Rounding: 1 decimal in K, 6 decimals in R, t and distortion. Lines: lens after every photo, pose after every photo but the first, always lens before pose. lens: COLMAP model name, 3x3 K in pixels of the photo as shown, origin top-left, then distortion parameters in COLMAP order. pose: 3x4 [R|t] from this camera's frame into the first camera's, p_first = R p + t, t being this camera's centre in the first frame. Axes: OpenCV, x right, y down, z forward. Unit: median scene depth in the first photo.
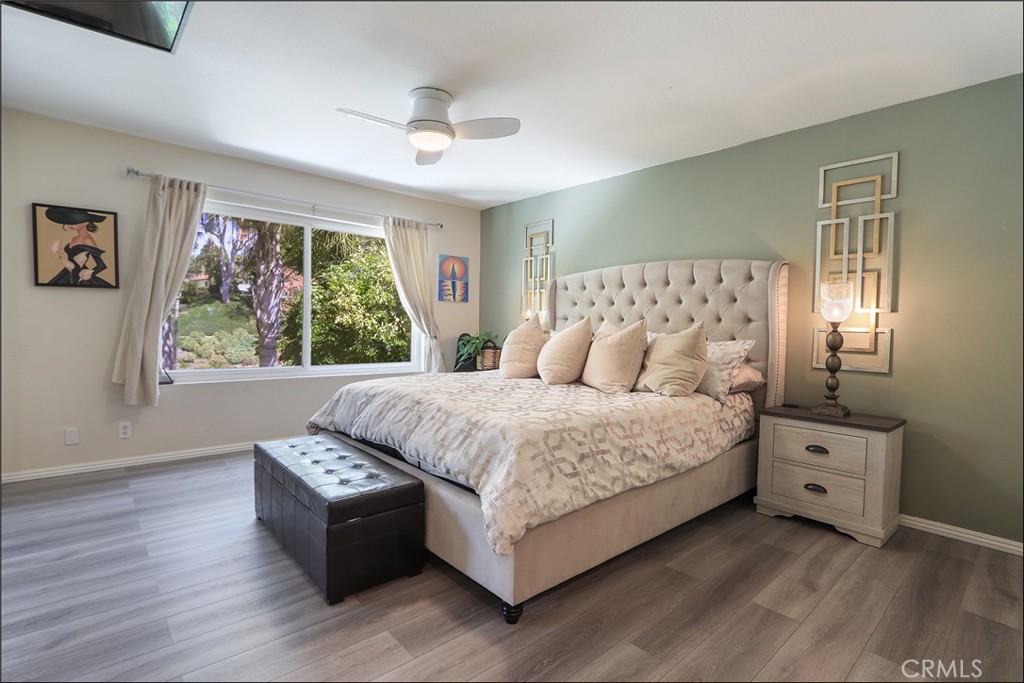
lens RADIAL K [[486.7, 0, 510.9], [0, 486.7, 343.0], [0, 0, 1]] dist [-0.015245, 0.004121]
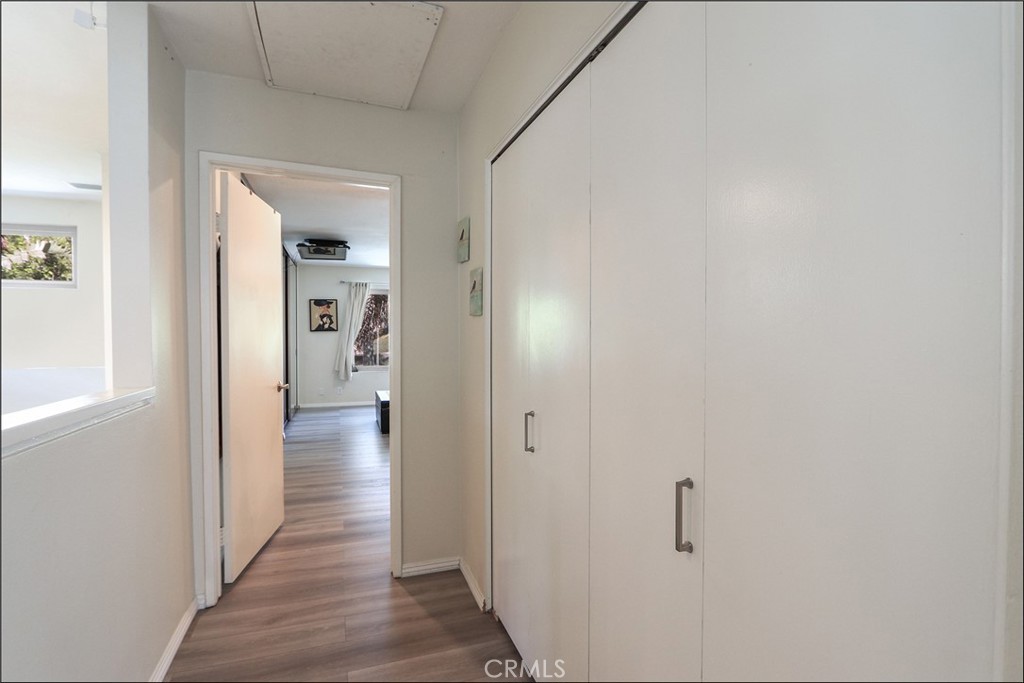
lens RADIAL K [[486.7, 0, 511.0], [0, 486.7, 342.8], [0, 0, 1]] dist [-0.015245, 0.004121]
pose [[0.925332, -0.025163, -0.378322, 0.930549], [0.011872, 0.999229, -0.037424, 0.048353], [0.378972, 0.030138, 0.924917, -0.938447]]
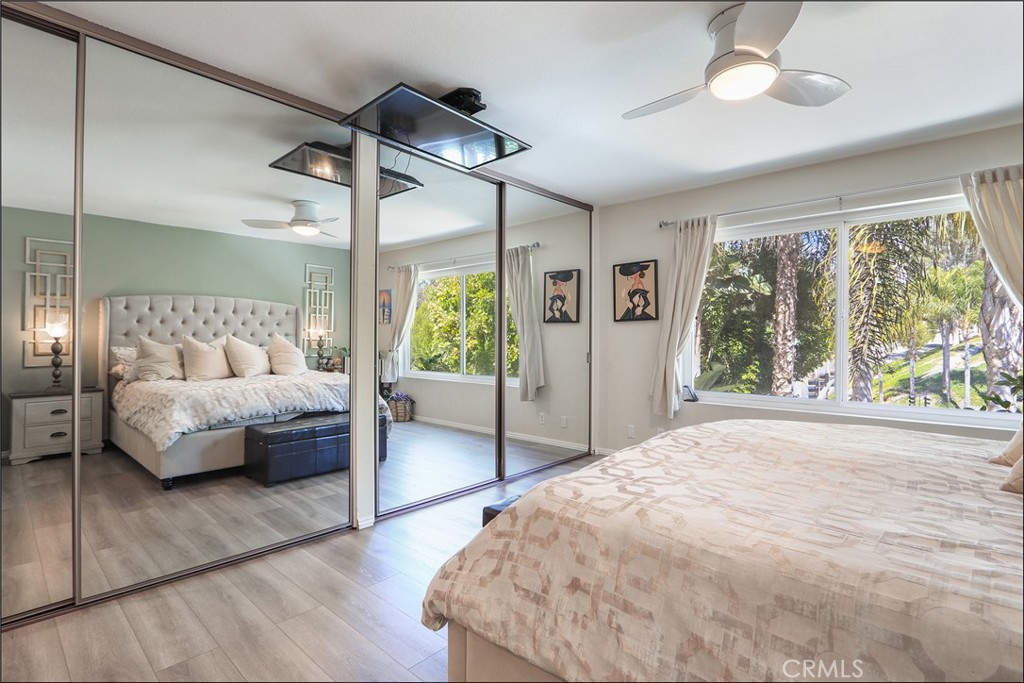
lens RADIAL K [[486.7, 0, 512.0], [0, 486.7, 335.0], [0, 0, 1]] dist [-0.015245, 0.004121]
pose [[0.107314, -0.032586, -0.993691, 0.414617], [-0.039776, 0.998522, -0.037040, -0.012205], [0.993429, 0.043500, 0.105859, 0.521021]]
